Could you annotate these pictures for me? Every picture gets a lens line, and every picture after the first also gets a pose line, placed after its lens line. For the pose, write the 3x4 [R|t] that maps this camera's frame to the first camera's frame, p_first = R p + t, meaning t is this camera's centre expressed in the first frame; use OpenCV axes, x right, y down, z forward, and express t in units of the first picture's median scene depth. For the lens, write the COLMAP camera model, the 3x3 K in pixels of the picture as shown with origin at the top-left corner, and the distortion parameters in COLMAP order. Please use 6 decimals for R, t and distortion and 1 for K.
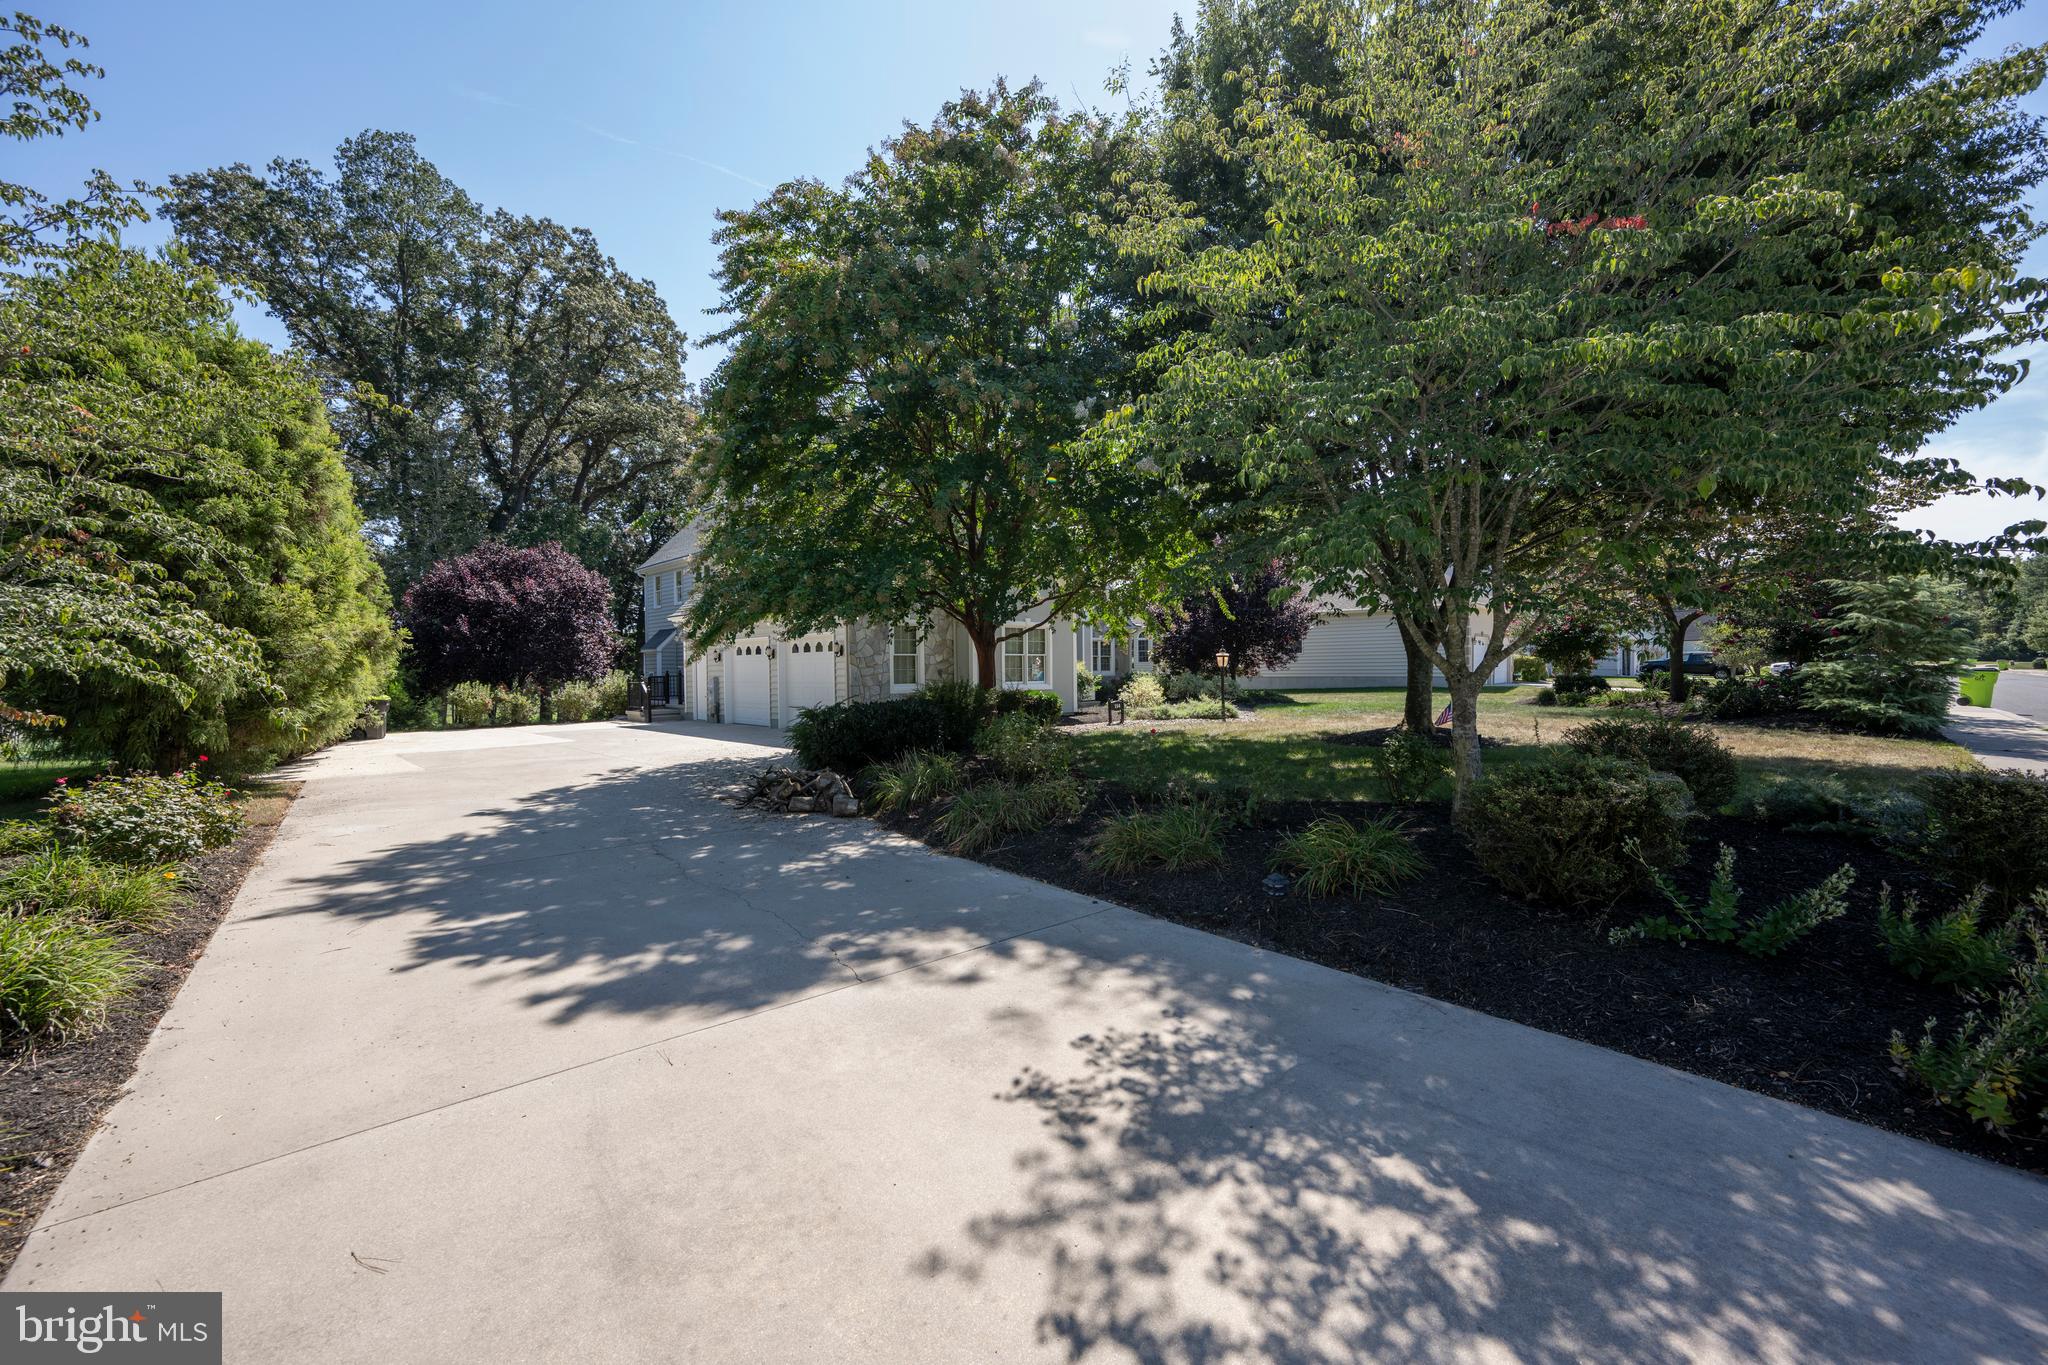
lens RADIAL K [[835.4, 0, 1022.1], [0, 835.4, 680.8], [0, 0, 1]] dist [0.001762, 0.000124]
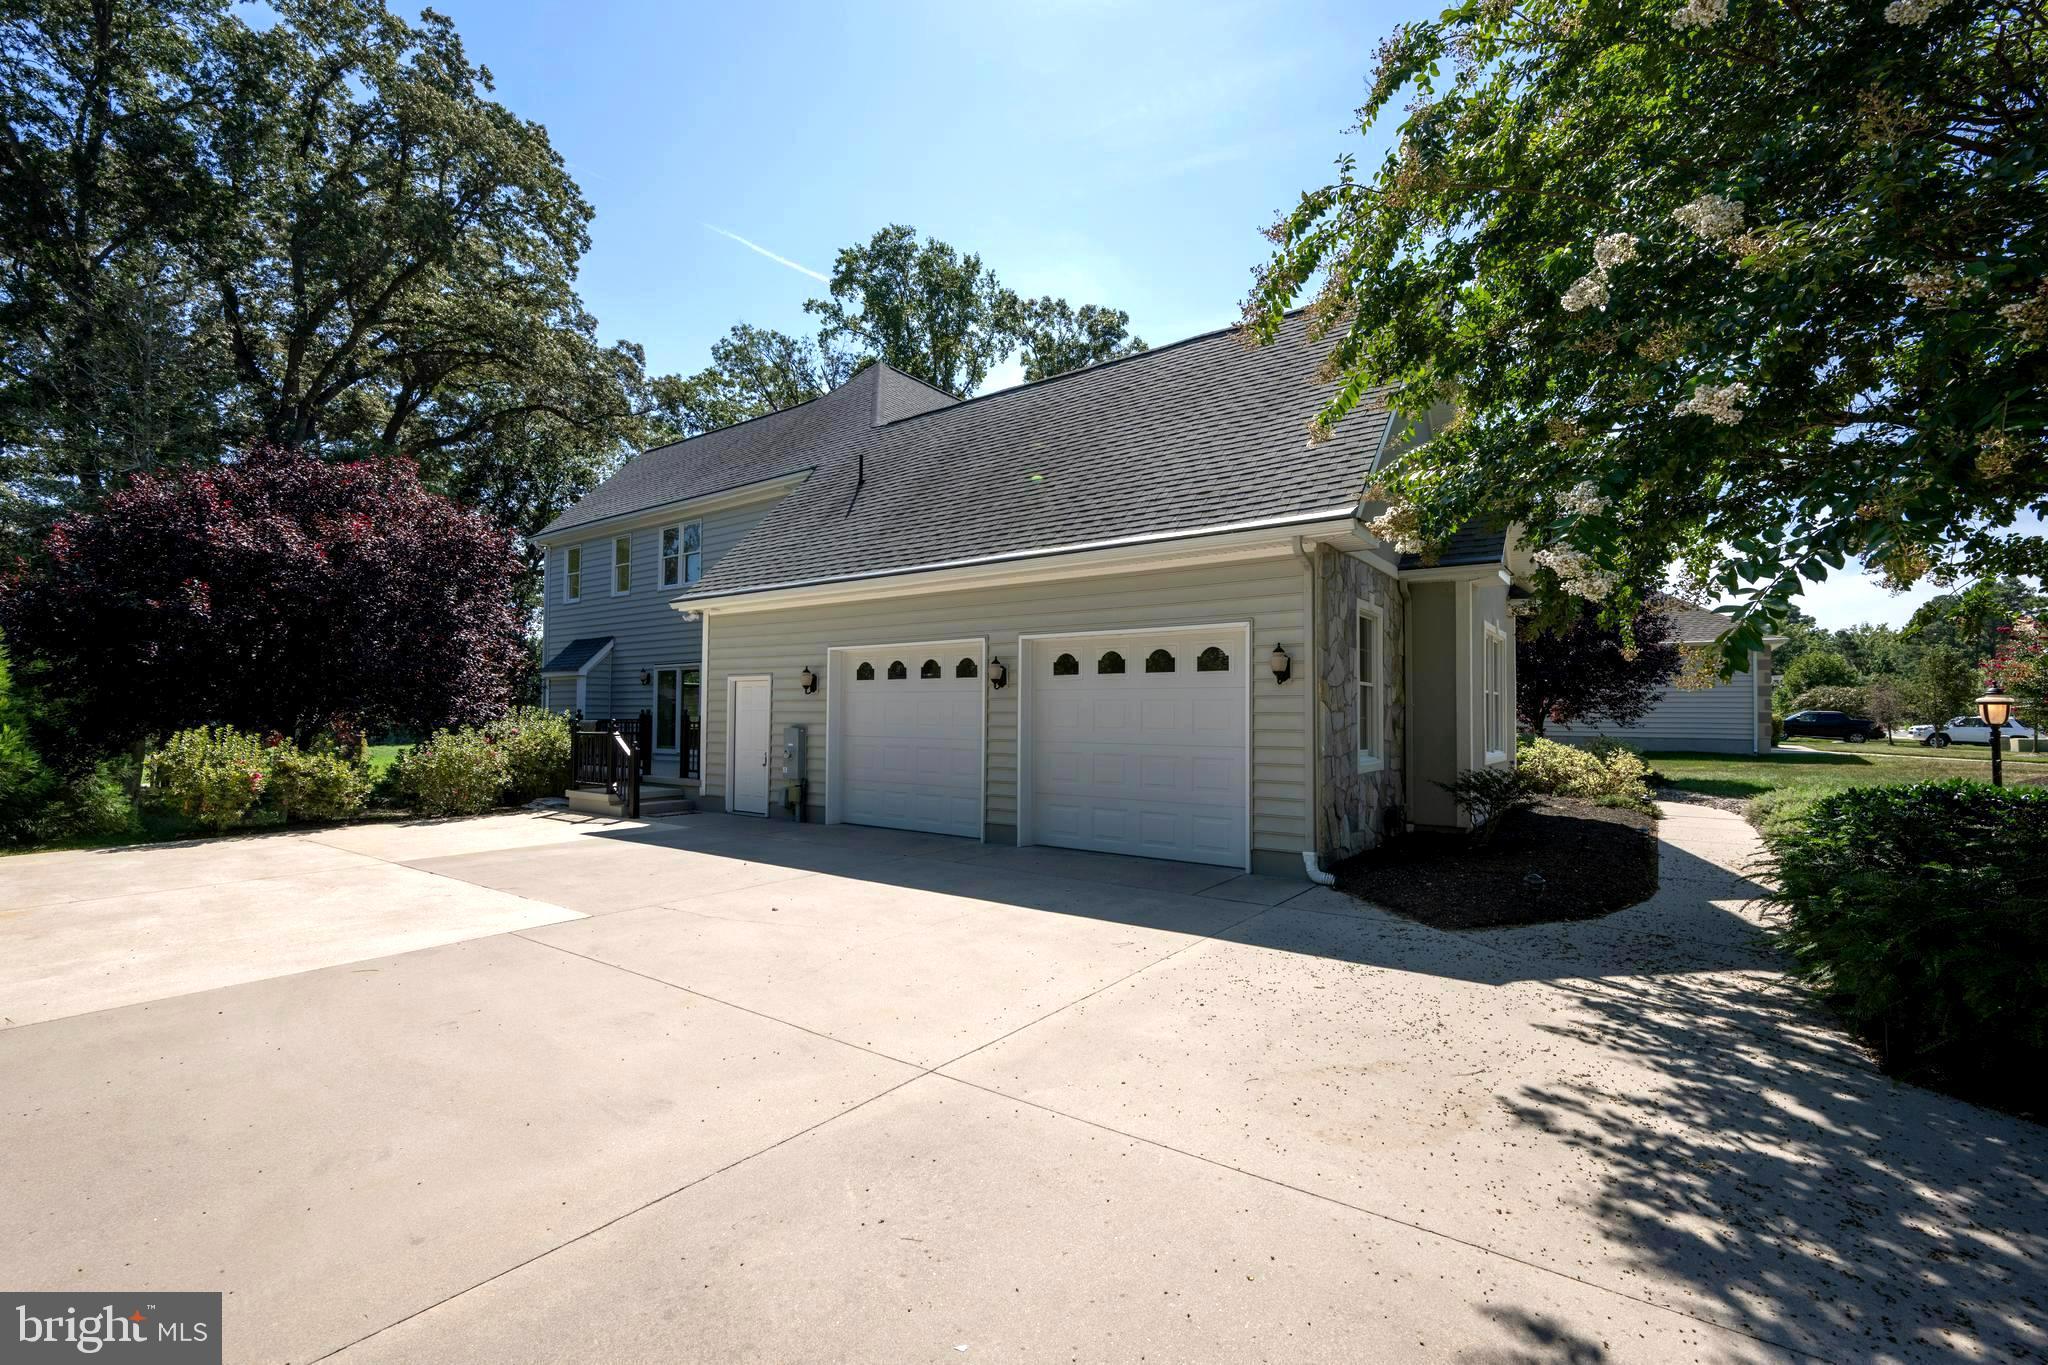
lens RADIAL K [[883.4, 0, 1026.8], [0, 883.4, 687.4], [0, 0, 1]] dist [-0.003251, -0.000499]
pose [[0.983114, 0.023791, 0.181439, -0.294906], [-0.014996, 0.998652, -0.049691, -0.002586], [-0.182376, 0.046131, 0.982146, 0.427377]]
